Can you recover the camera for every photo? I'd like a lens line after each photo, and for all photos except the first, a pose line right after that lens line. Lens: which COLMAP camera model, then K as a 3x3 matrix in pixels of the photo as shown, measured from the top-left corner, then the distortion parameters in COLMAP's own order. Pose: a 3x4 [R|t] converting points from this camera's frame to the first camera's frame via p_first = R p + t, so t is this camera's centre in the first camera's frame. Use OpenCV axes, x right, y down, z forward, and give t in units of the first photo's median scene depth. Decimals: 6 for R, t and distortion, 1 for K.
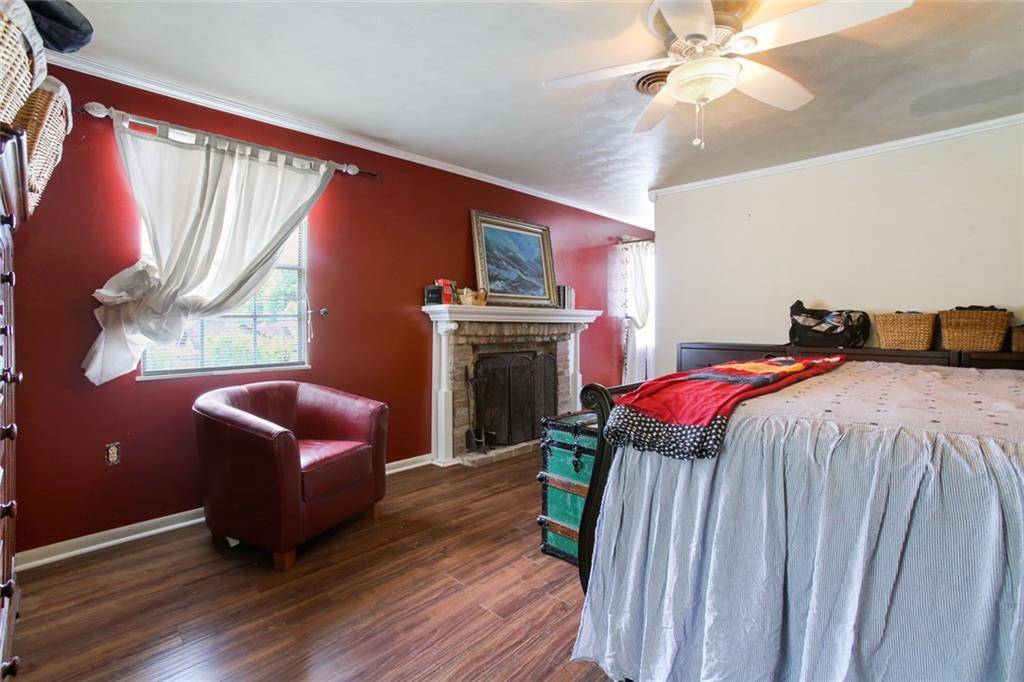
lens RADIAL K [[482.2, 0, 512.0], [0, 482.2, 341.0], [0, 0, 1]] dist [-0.001957, -0.000197]
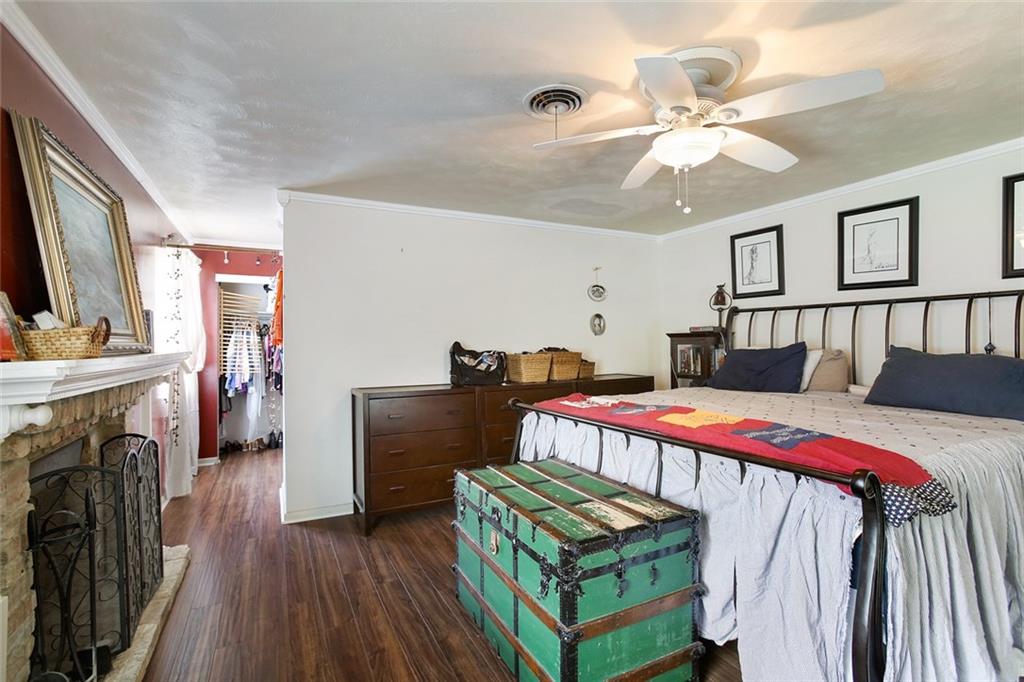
lens RADIAL K [[482.2, 0, 512.0], [0, 482.2, 341.0], [0, 0, 1]] dist [-0.001957, -0.000197]
pose [[0.332277, -0.005278, 0.943167, -0.447568], [0.037243, 0.999278, -0.007529, -0.088997], [-0.942446, 0.037628, 0.332233, 0.653176]]
